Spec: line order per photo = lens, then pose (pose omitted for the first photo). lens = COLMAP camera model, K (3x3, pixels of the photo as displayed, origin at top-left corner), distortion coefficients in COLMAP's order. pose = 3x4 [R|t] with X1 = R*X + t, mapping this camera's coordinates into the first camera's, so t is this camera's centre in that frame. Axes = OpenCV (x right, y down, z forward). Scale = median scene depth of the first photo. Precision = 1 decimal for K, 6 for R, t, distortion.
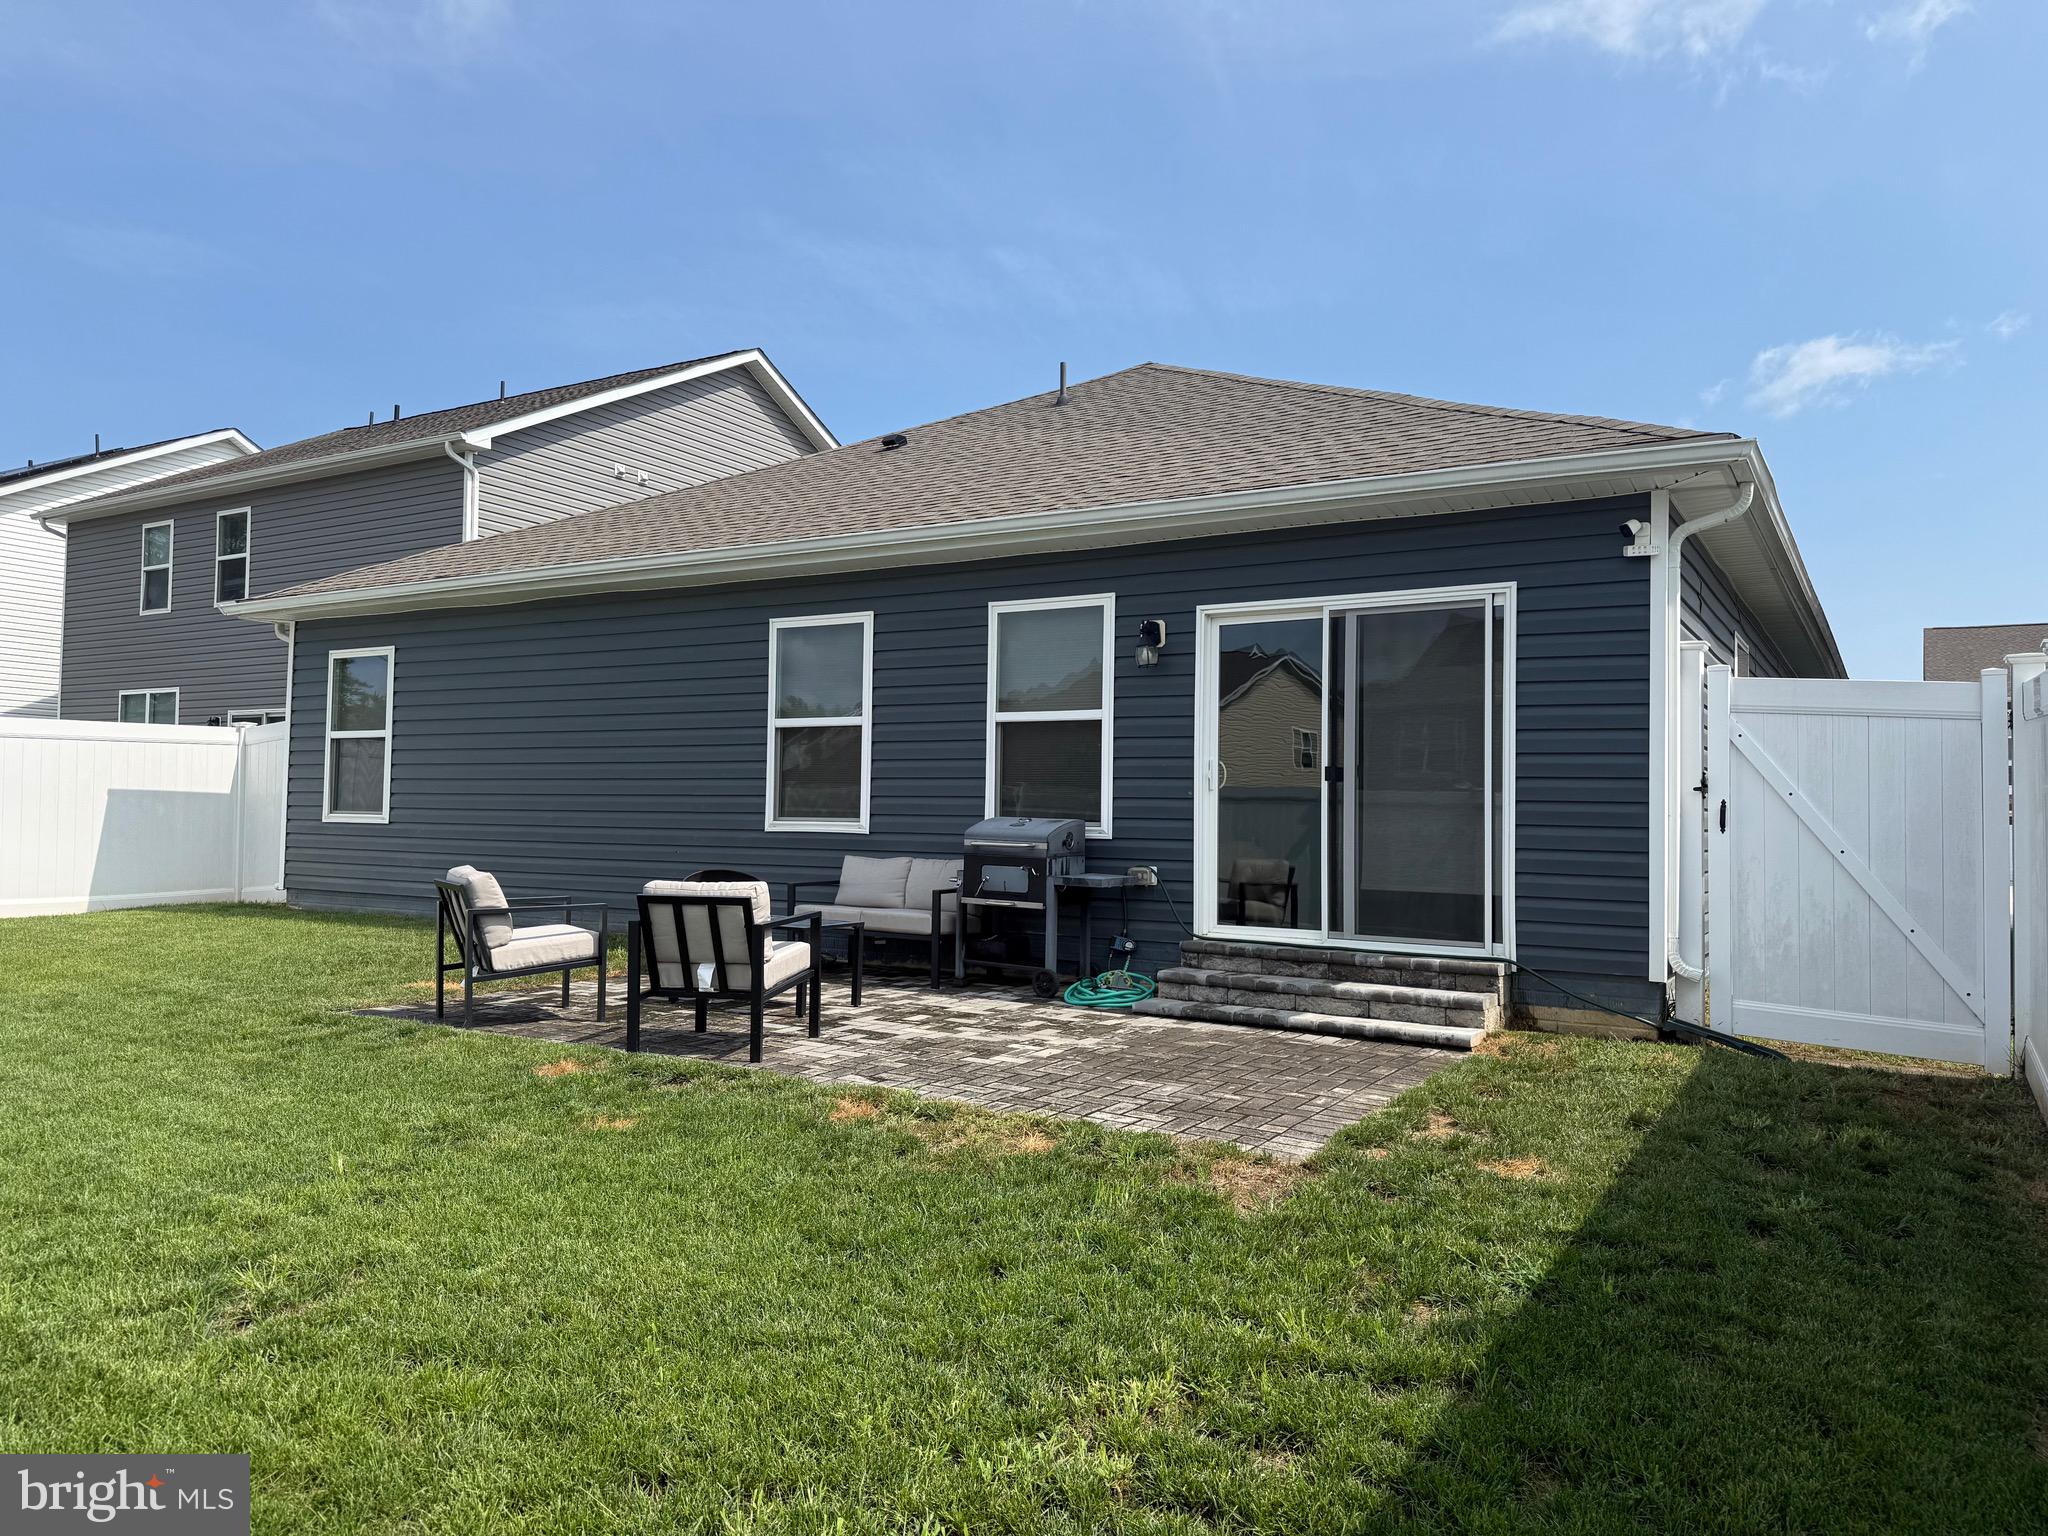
lens RADIAL K [[1426.4, 0, 1040.0], [0, 1426.4, 757.6], [0, 0, 1]] dist [0.039890, -0.036503]
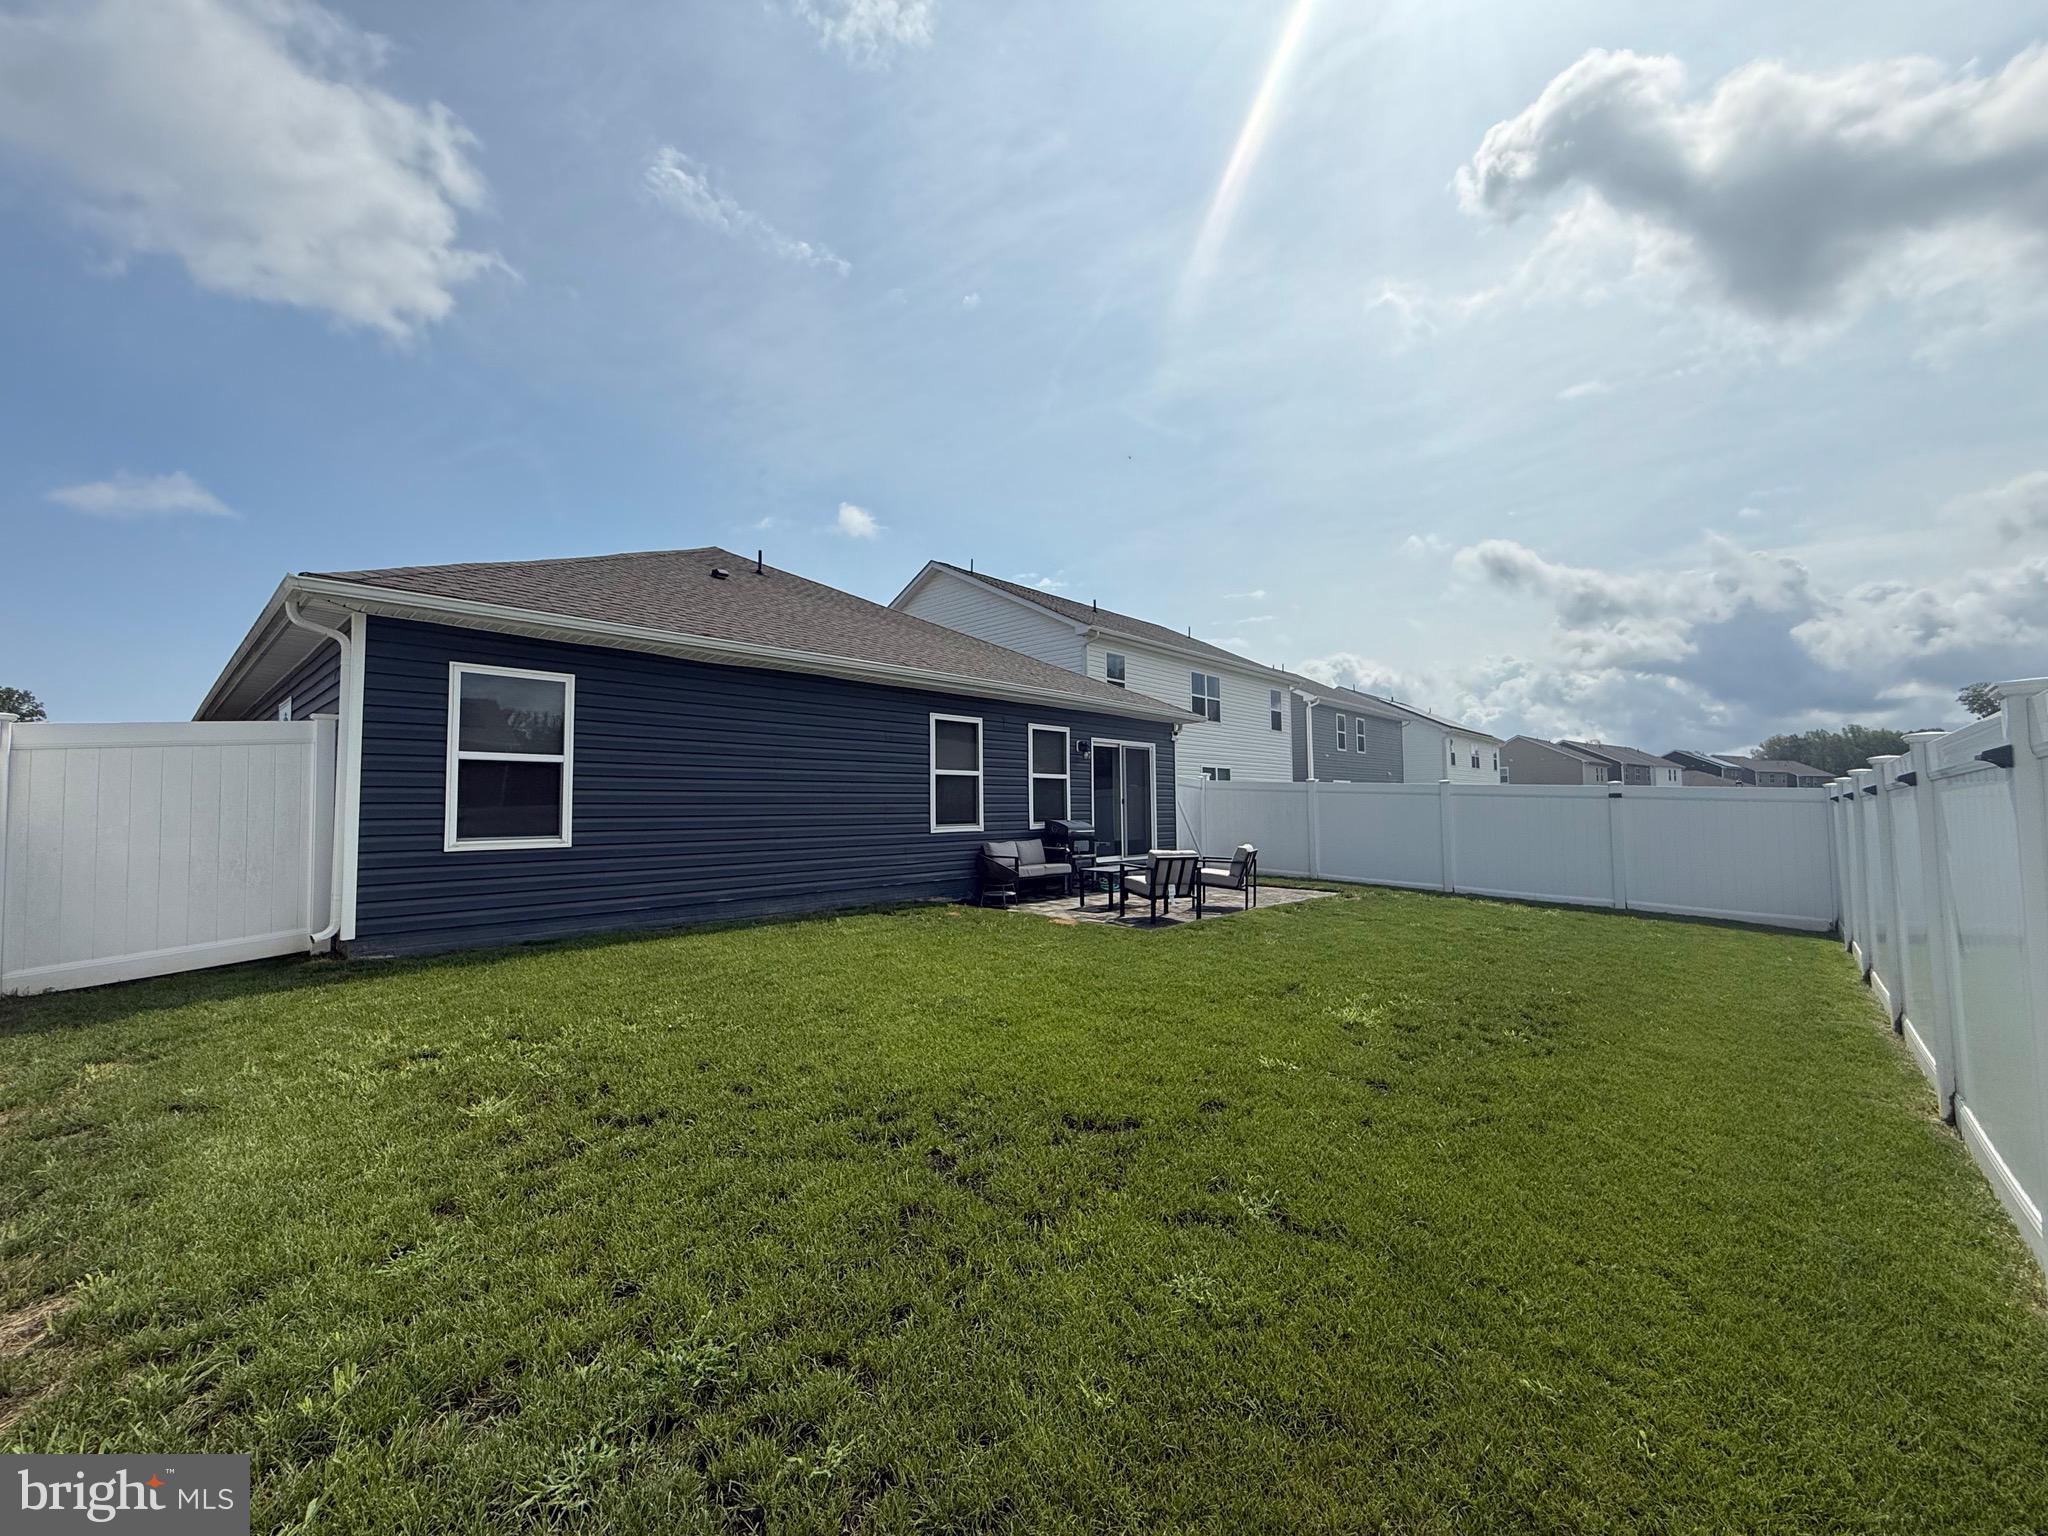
lens RADIAL K [[817.6, 0, 1006.2], [0, 817.6, 765.5], [0, 0, 1]] dist [0.003287, -0.000229]
pose [[0.220956, 0.045950, 0.974201, -0.951037], [-0.013627, 0.998937, -0.044026, 0.009552], [-0.975189, -0.003547, 0.221347, 0.569083]]
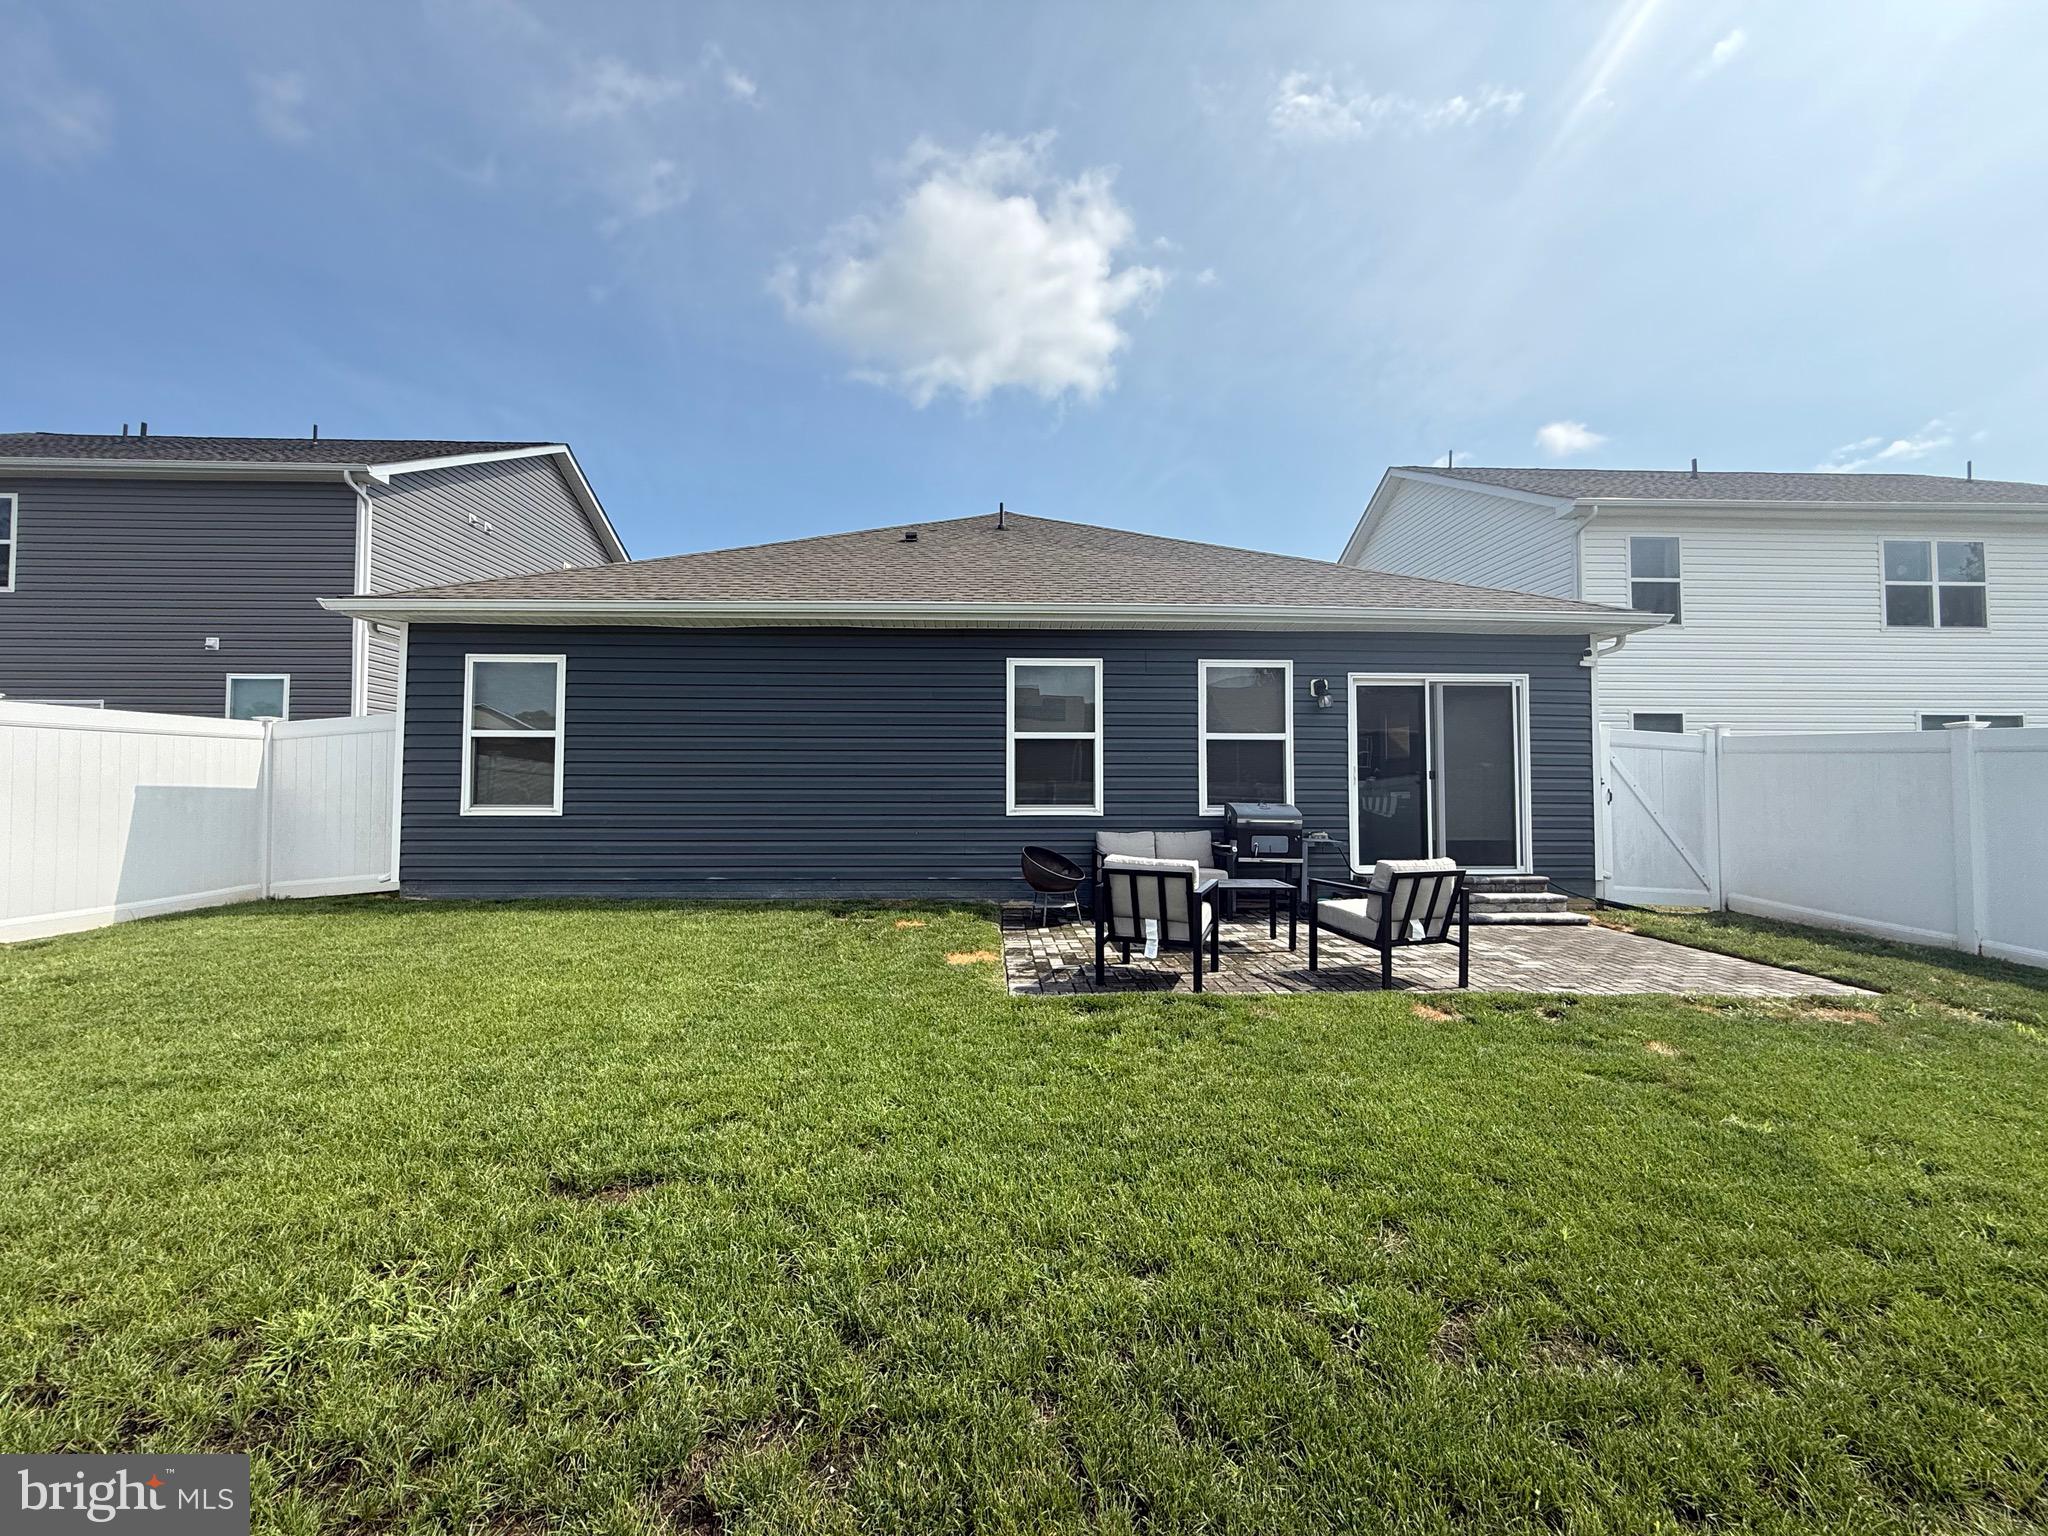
lens RADIAL K [[817.6, 0, 1015.6], [0, 817.6, 778.1], [0, 0, 1]] dist [0.003287, -0.000229]
pose [[0.838636, 0.002404, 0.544687, -0.501685], [-0.011854, 0.999834, 0.013839, 0.004487], [-0.544564, -0.018062, 0.838525, 0.287906]]
